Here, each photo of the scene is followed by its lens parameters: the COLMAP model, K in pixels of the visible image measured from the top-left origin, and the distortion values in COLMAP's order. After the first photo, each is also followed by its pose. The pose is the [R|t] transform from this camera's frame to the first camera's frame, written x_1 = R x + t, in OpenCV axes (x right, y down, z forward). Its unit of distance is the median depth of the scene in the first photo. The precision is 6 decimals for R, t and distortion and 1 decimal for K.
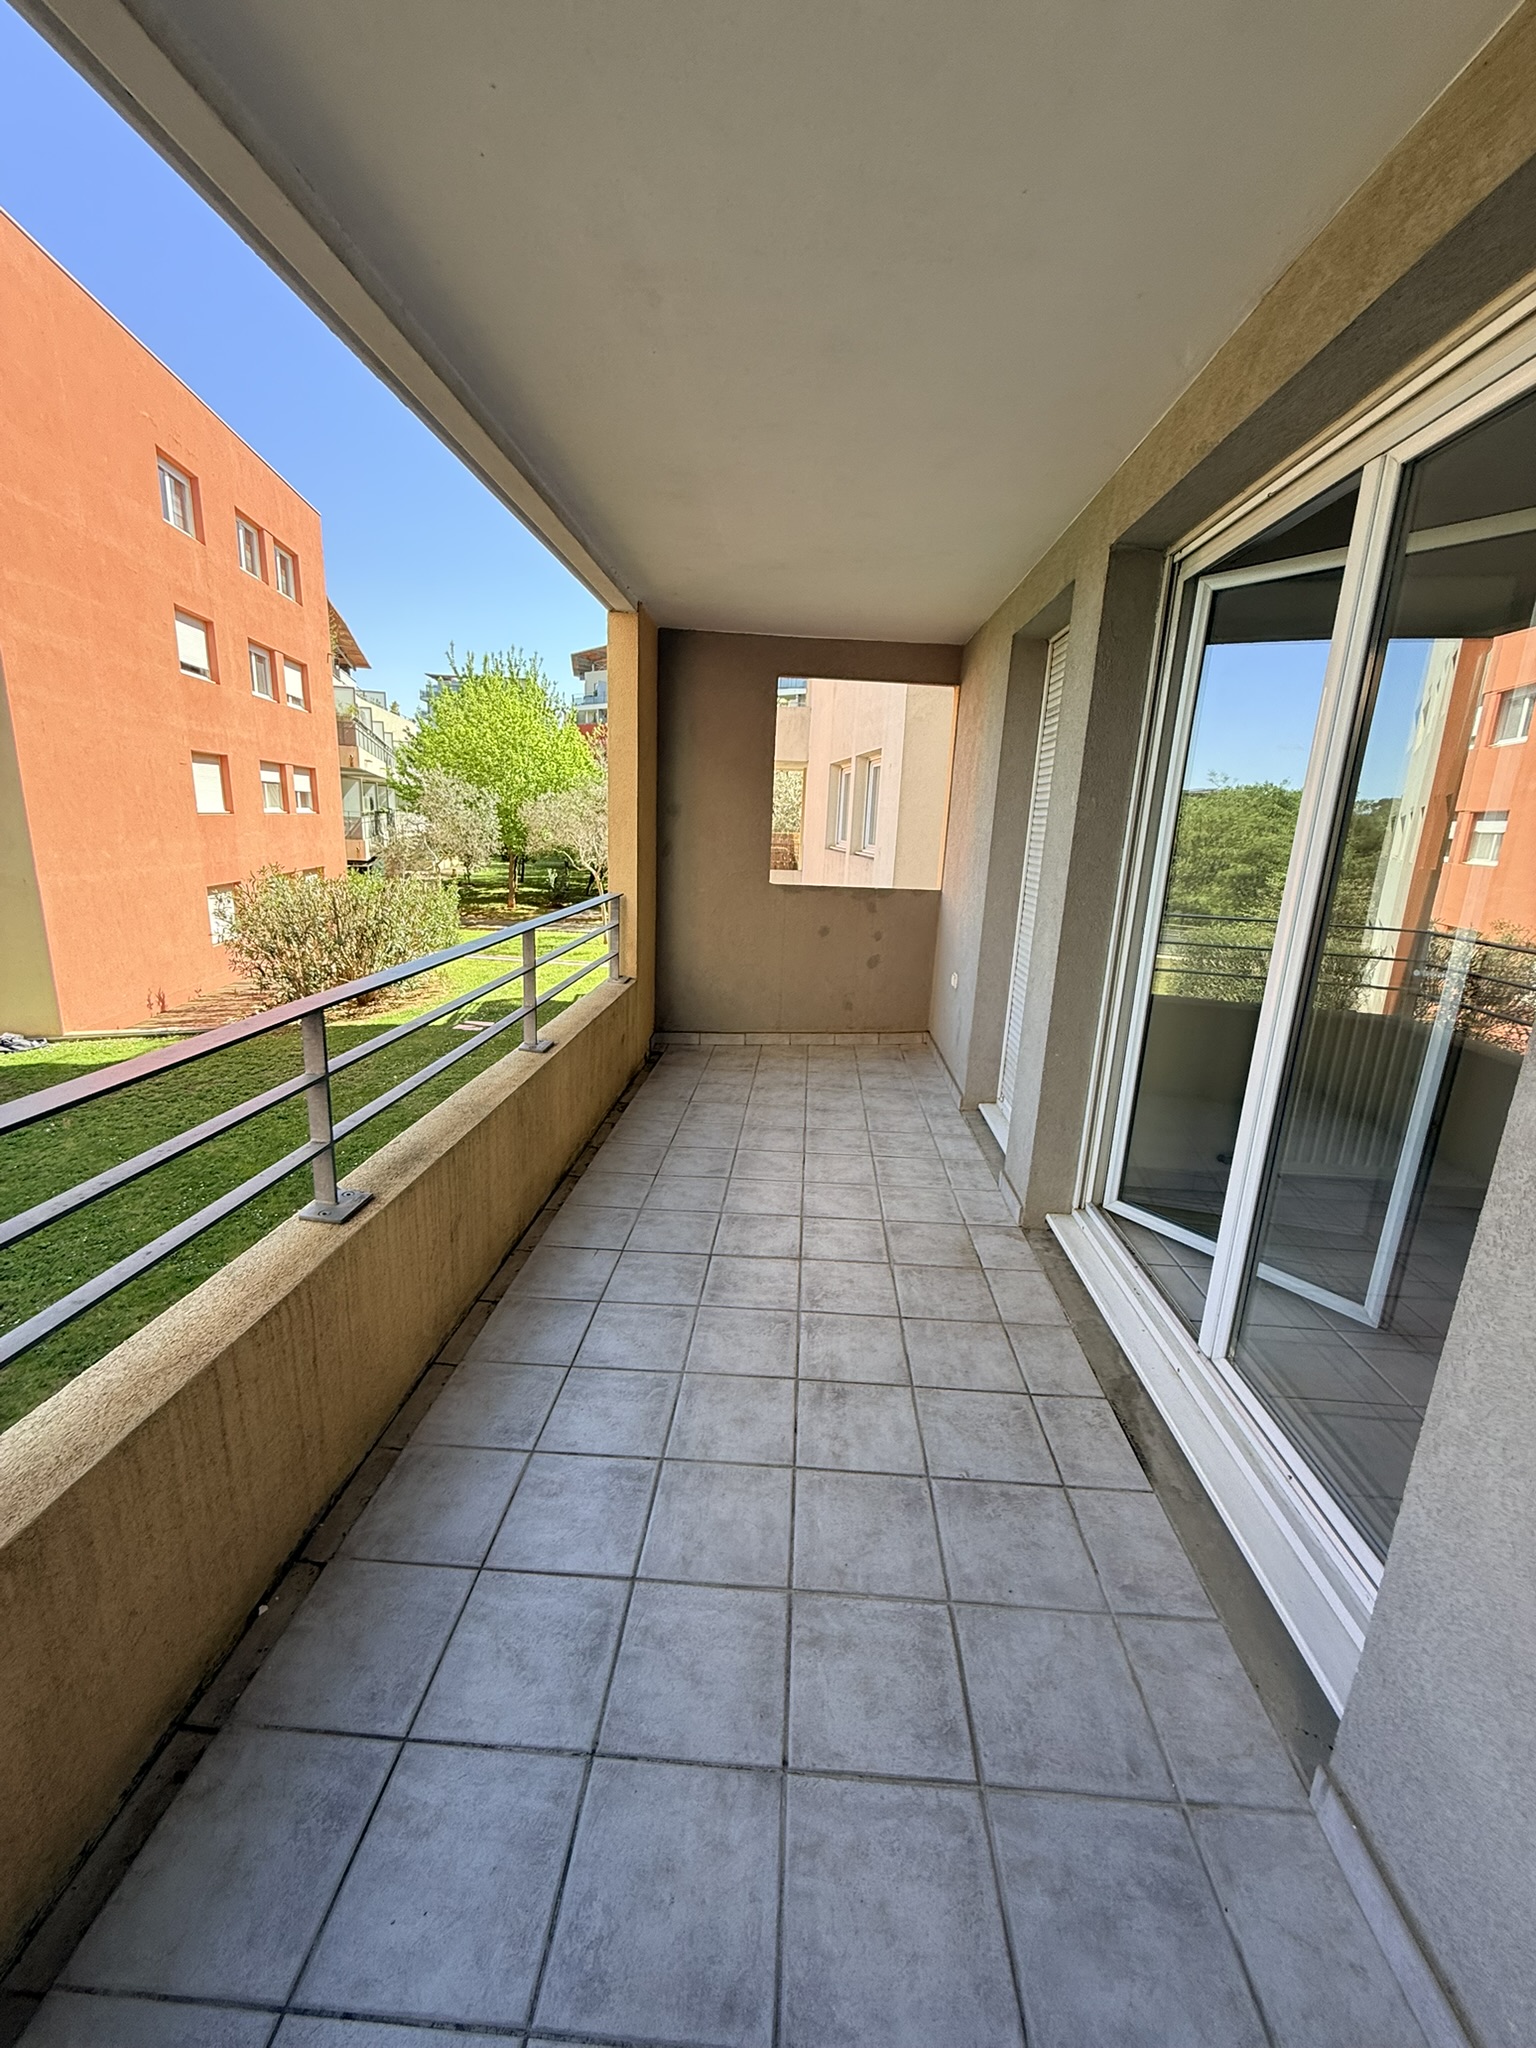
lens RADIAL K [[817.7, 0, 760.7], [0, 817.7, 1017.6], [0, 0, 1]] dist [-0.002061, 0.000482]
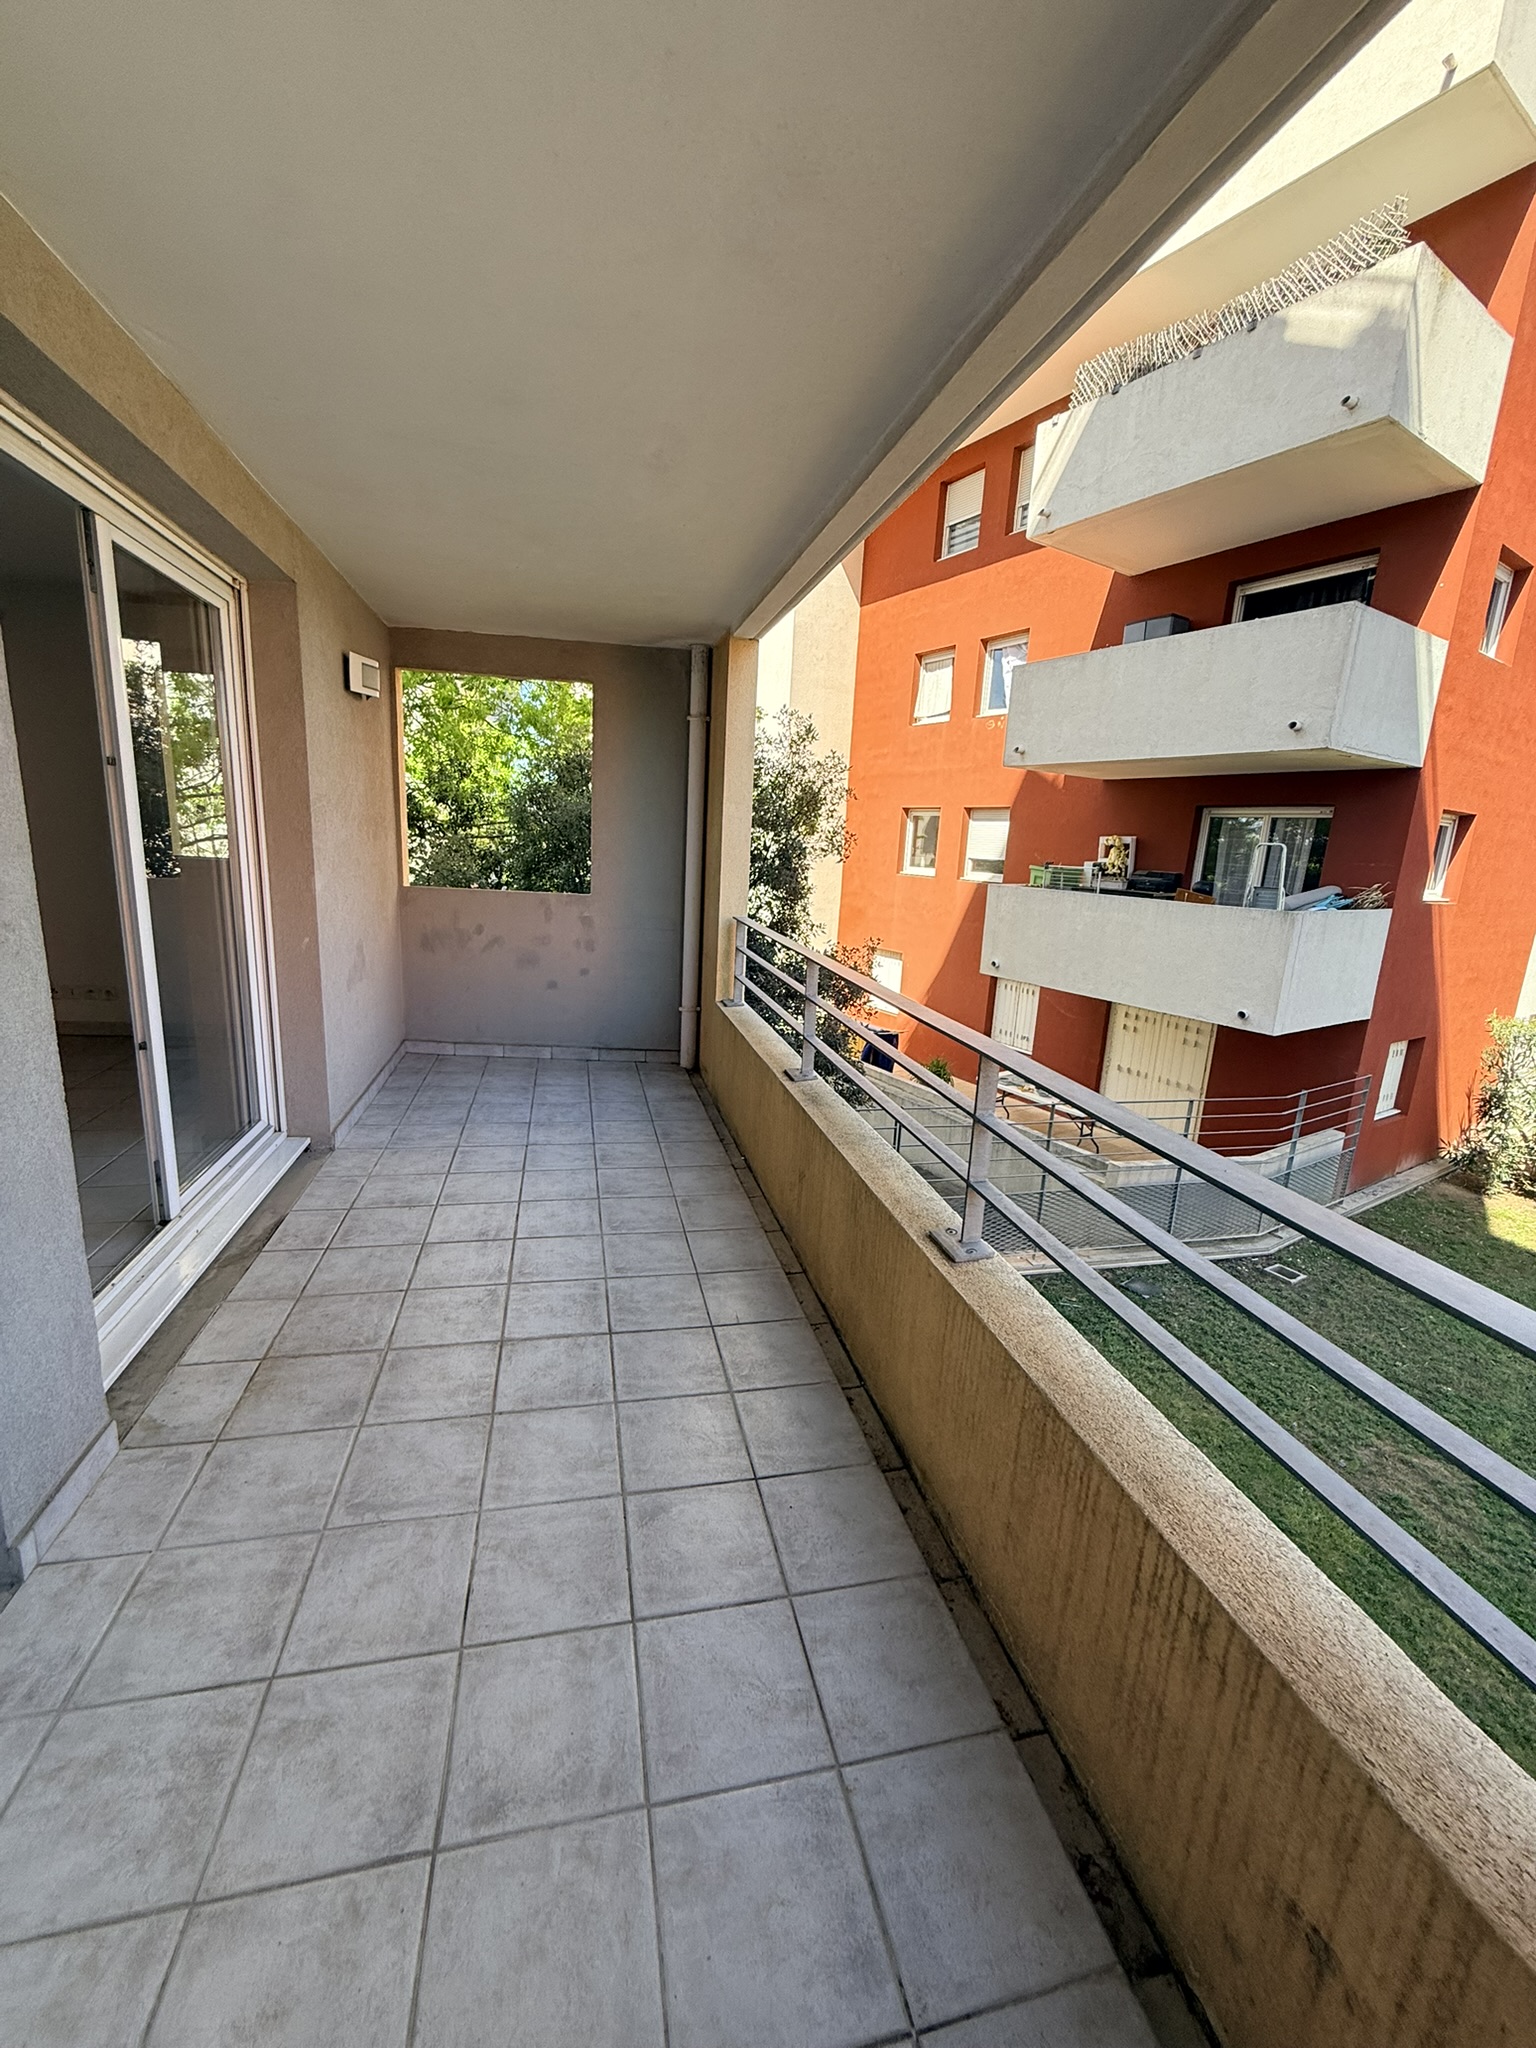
lens RADIAL K [[817.7, 0, 769.6], [0, 817.7, 1022.3], [0, 0, 1]] dist [-0.002061, 0.000482]
pose [[-0.950930, -0.026587, -0.308261, 0.058975], [-0.160302, 0.894494, 0.417352, -0.429584], [0.264642, 0.446288, -0.854864, 1.790991]]
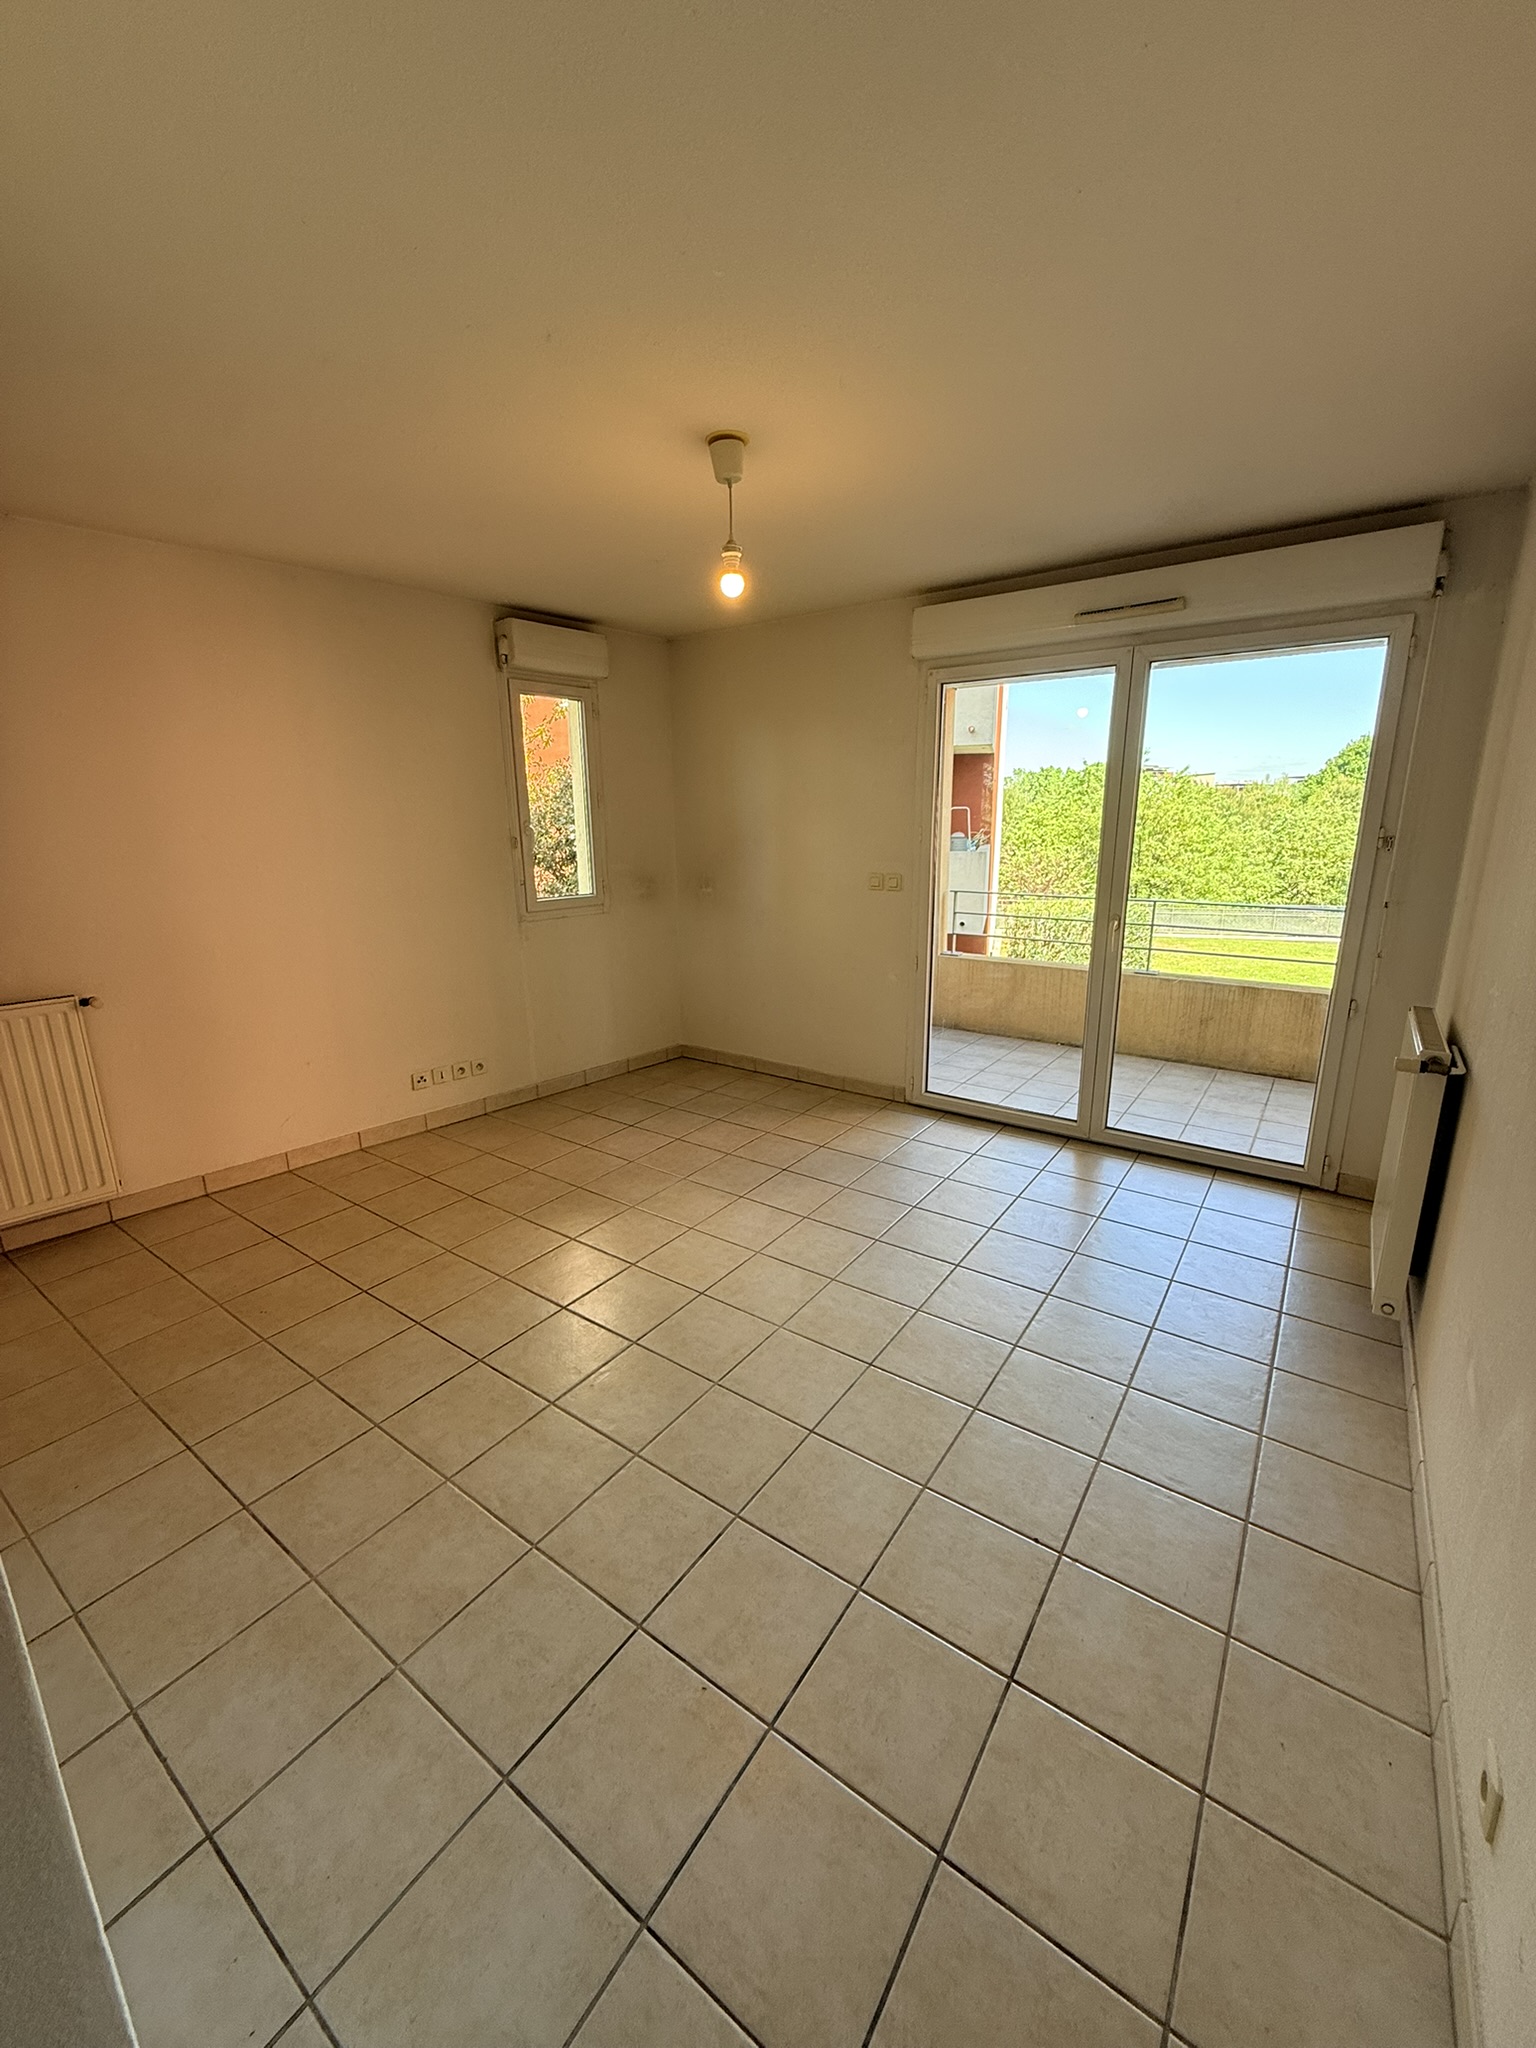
lens RADIAL K [[817.7, 0, 777.2], [0, 817.7, 1022.7], [0, 0, 1]] dist [-0.002061, 0.000482]
pose [[-0.518369, 0.171556, -0.837772, 1.952779], [-0.216413, 0.921463, 0.322599, -0.189638], [0.827320, 0.348531, -0.440531, 0.932719]]
